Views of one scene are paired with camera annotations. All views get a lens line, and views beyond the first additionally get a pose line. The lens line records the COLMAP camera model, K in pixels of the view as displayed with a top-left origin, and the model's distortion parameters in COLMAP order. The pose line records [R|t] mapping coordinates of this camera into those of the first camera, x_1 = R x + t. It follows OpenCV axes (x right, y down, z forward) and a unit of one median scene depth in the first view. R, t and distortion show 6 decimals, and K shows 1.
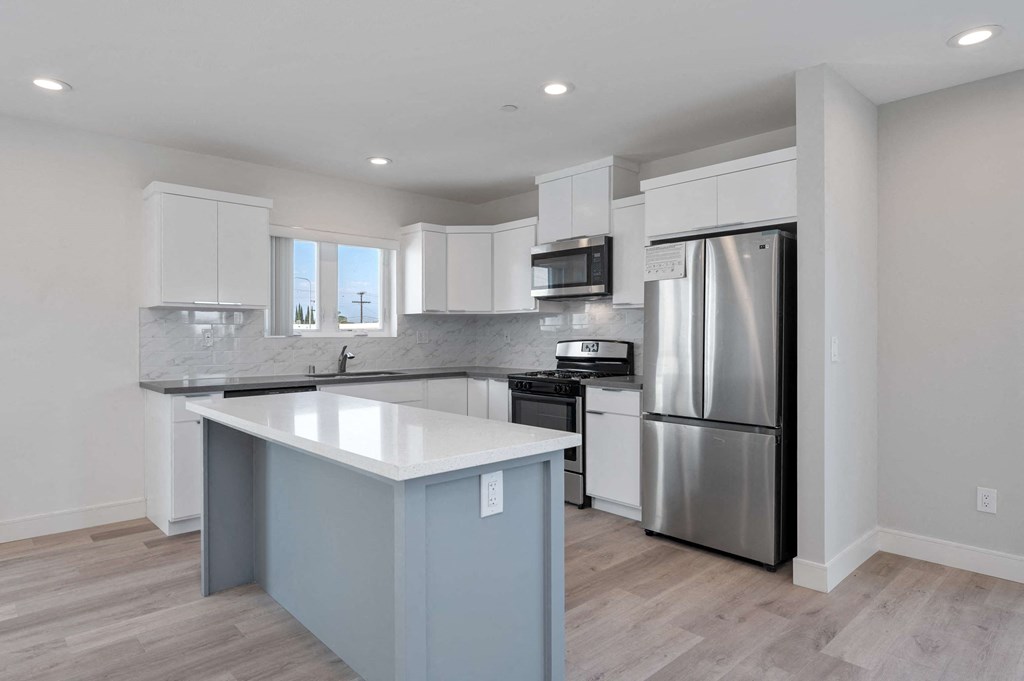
lens RADIAL K [[596.2, 0, 513.9], [0, 596.2, 338.0], [0, 0, 1]] dist [0.006828, -0.001636]
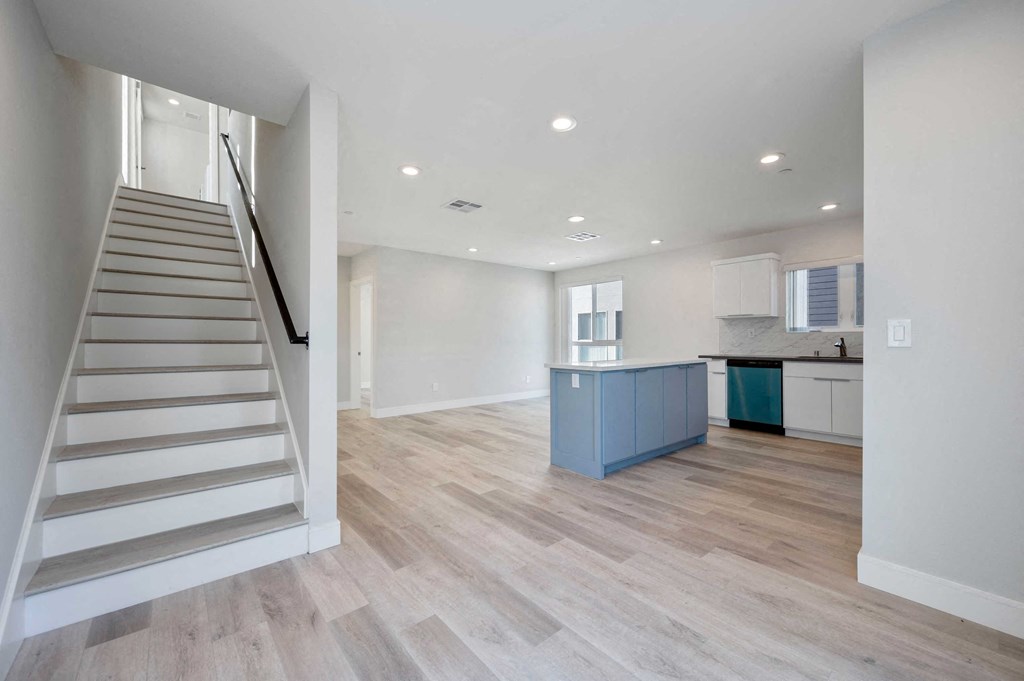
lens RADIAL K [[404.4, 0, 514.7], [0, 404.4, 339.4], [0, 0, 1]] dist [0.001263, 0.000115]
pose [[-0.044376, 0.003547, -0.999009, 0.750081], [-0.001086, 0.999993, 0.003599, 0.014954], [0.999014, 0.001245, -0.044372, 0.285165]]
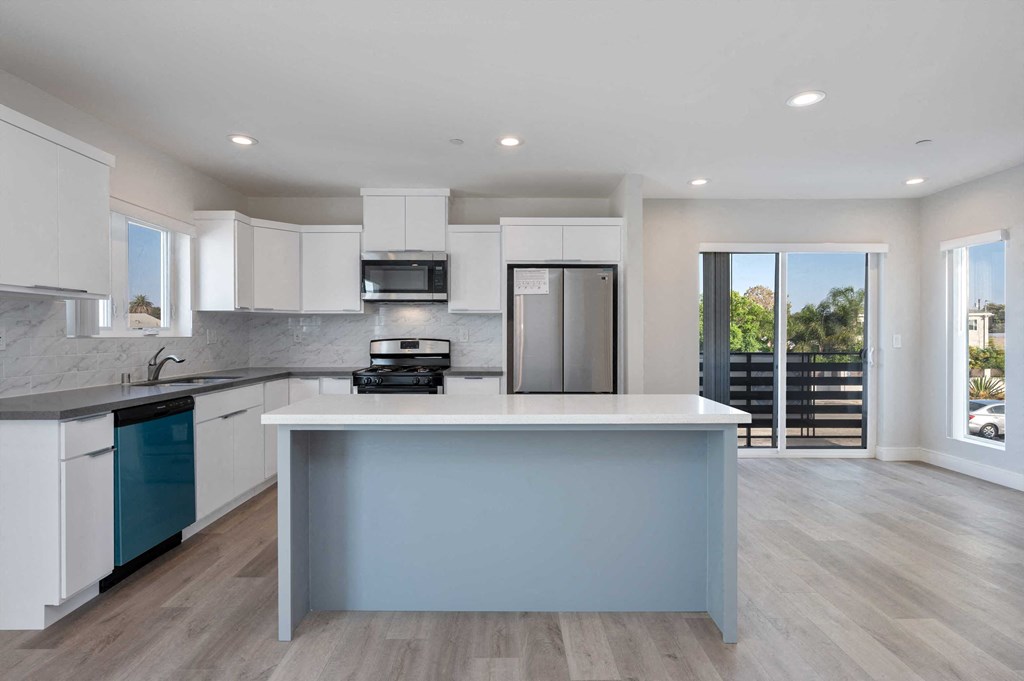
lens RADIAL K [[529.2, 0, 517.0], [0, 529.2, 338.7], [0, 0, 1]] dist [-0.003854, -0.000211]
pose [[0.673050, -0.004882, 0.739581, -0.522015], [0.003671, 0.999988, 0.003260, 0.000554], [-0.739588, 0.000521, 0.673060, 0.156425]]
